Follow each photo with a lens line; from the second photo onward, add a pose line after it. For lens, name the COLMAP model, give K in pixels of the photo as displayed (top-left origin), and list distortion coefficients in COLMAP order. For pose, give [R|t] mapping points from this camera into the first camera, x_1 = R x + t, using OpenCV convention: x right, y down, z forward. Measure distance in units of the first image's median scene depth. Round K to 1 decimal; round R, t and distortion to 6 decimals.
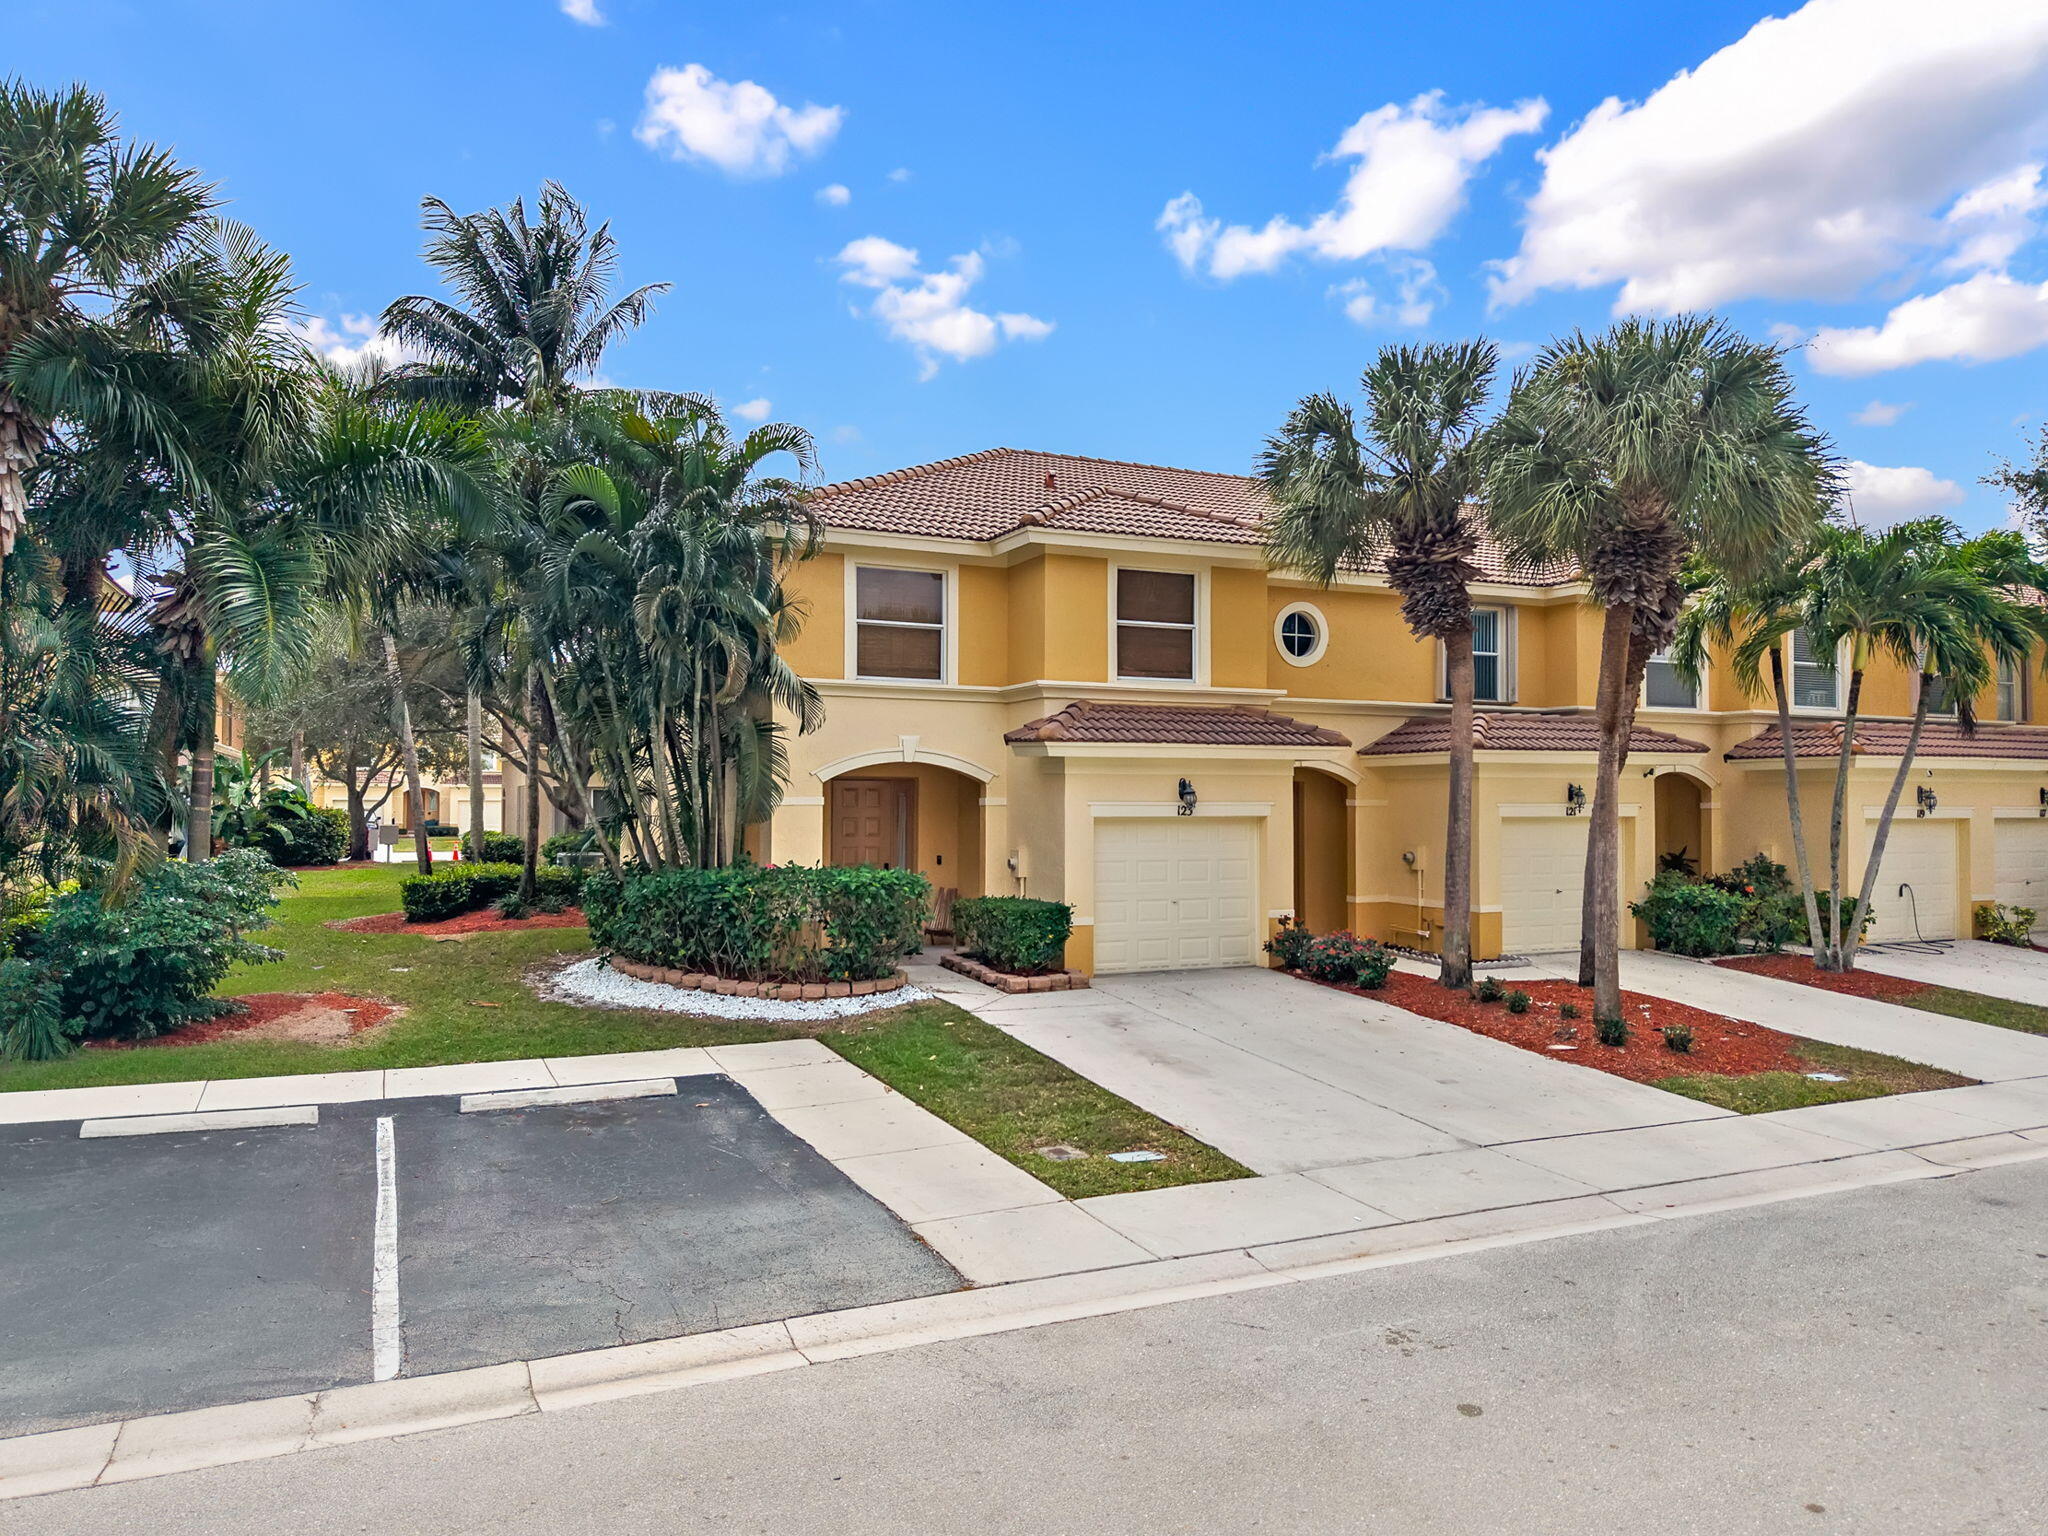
lens RADIAL K [[1538.7, 0, 1024.0], [0, 1538.7, 768.0], [0, 0, 1]] dist [-0.006581, -0.006090]
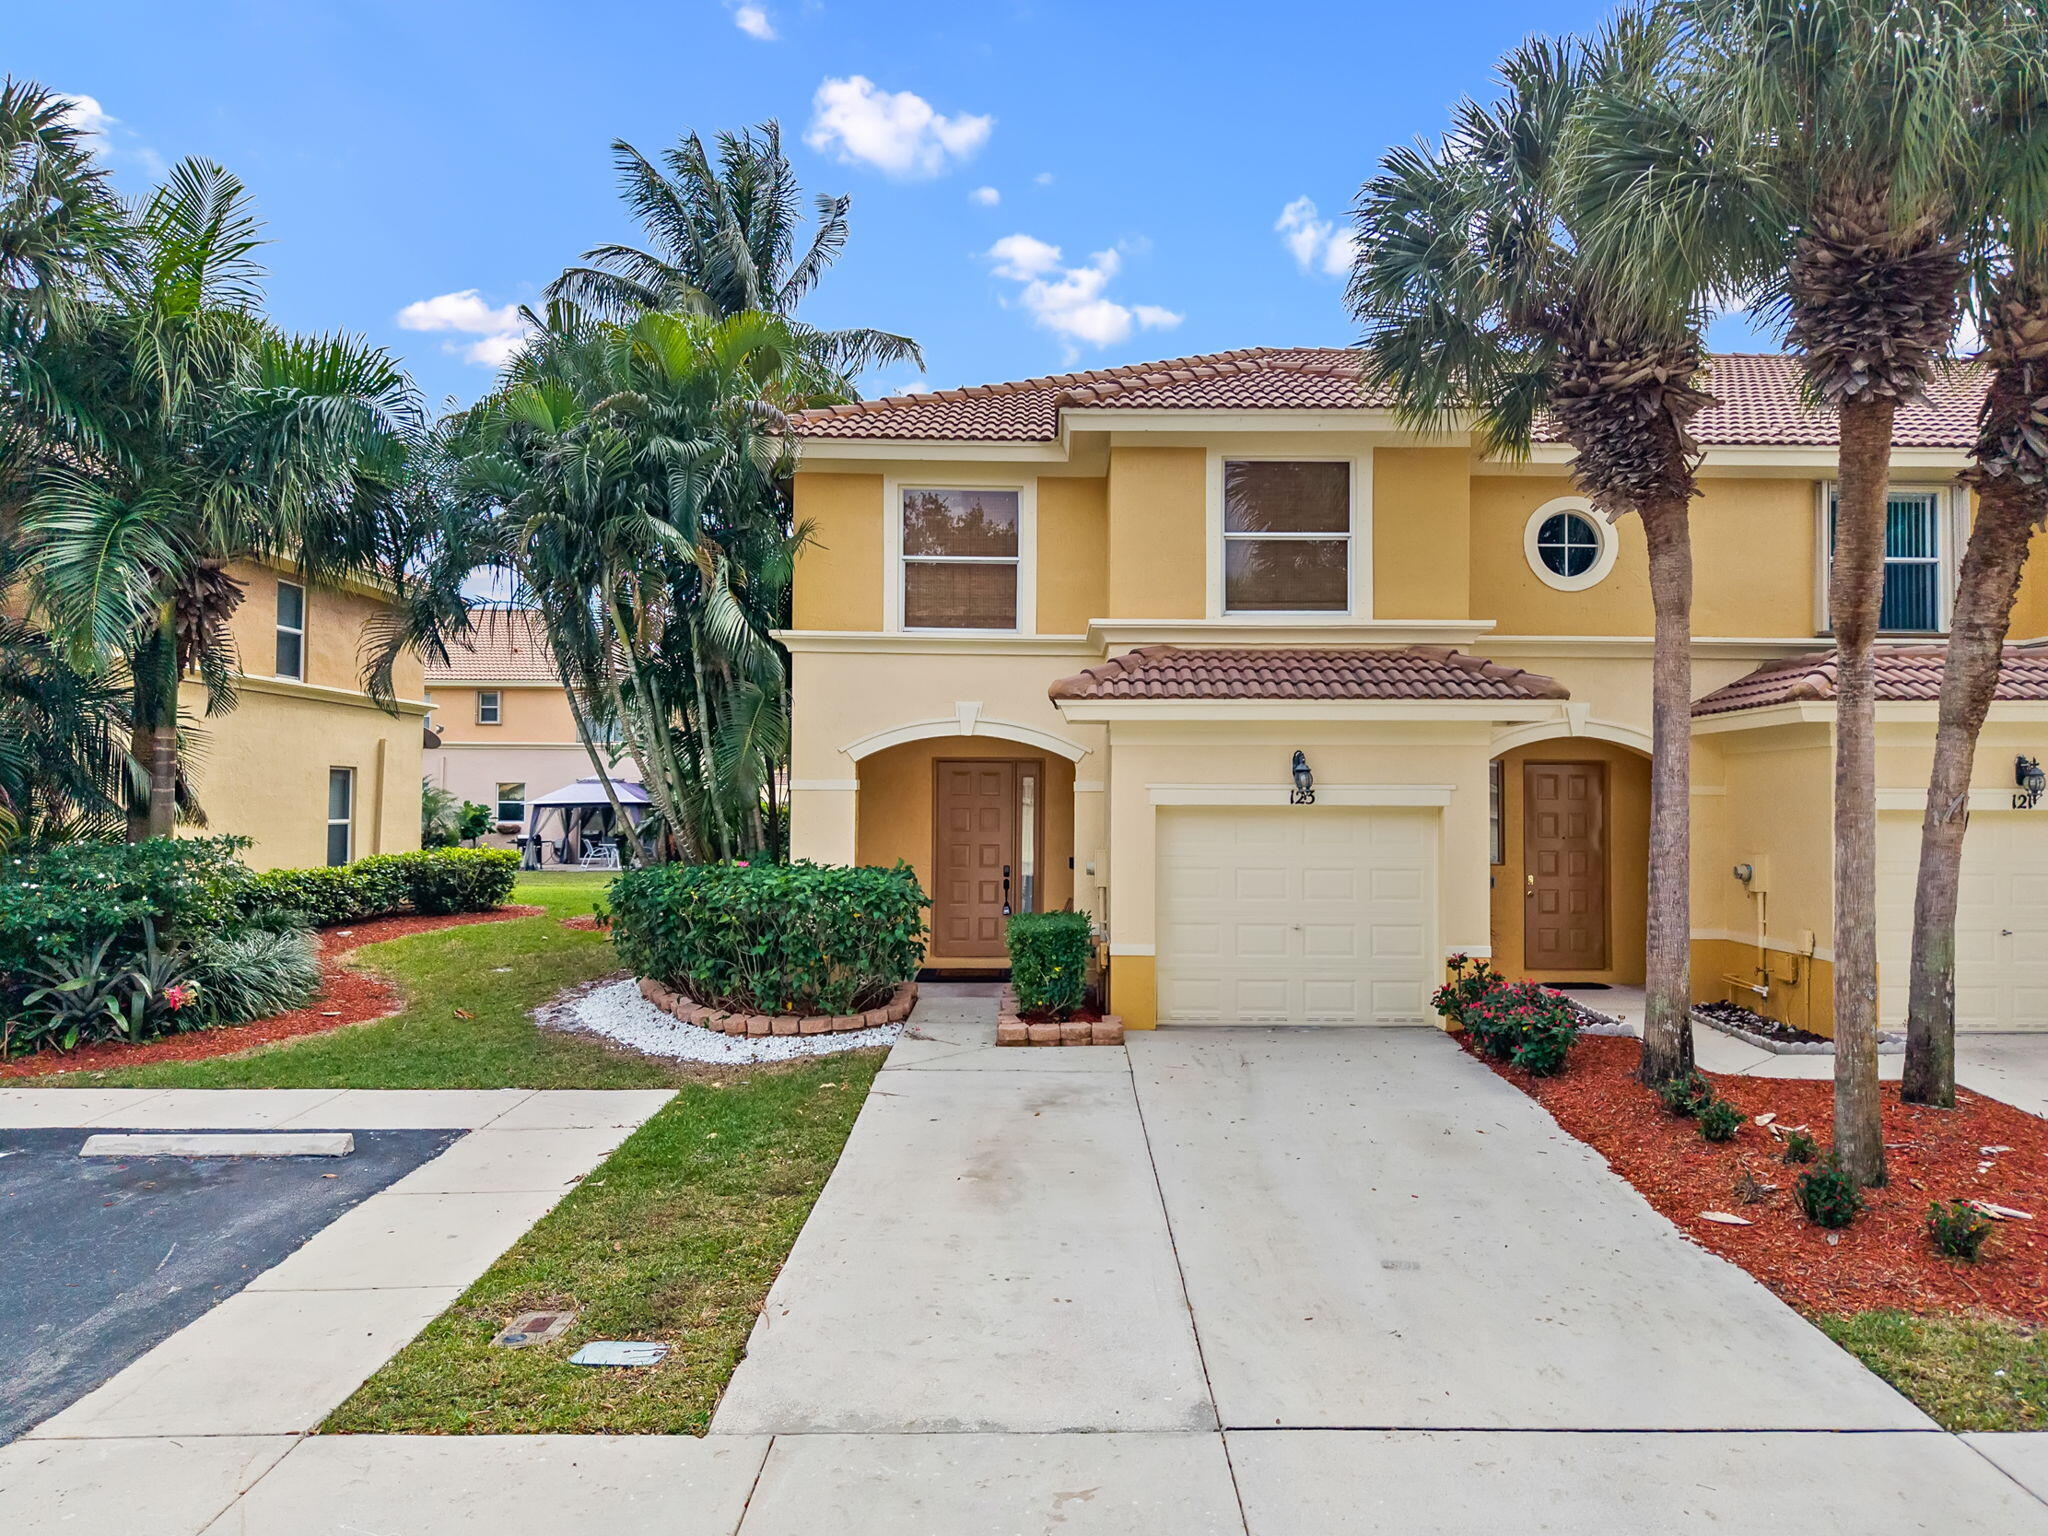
lens RADIAL K [[1538.7, 0, 1024.0], [0, 1538.7, 768.0], [0, 0, 1]] dist [-0.006581, -0.006090]
pose [[0.908029, -0.008147, -0.418829, 0.274343], [0.005430, 0.999956, -0.007679, 0.018981], [0.418873, 0.004698, 0.908033, 0.308577]]
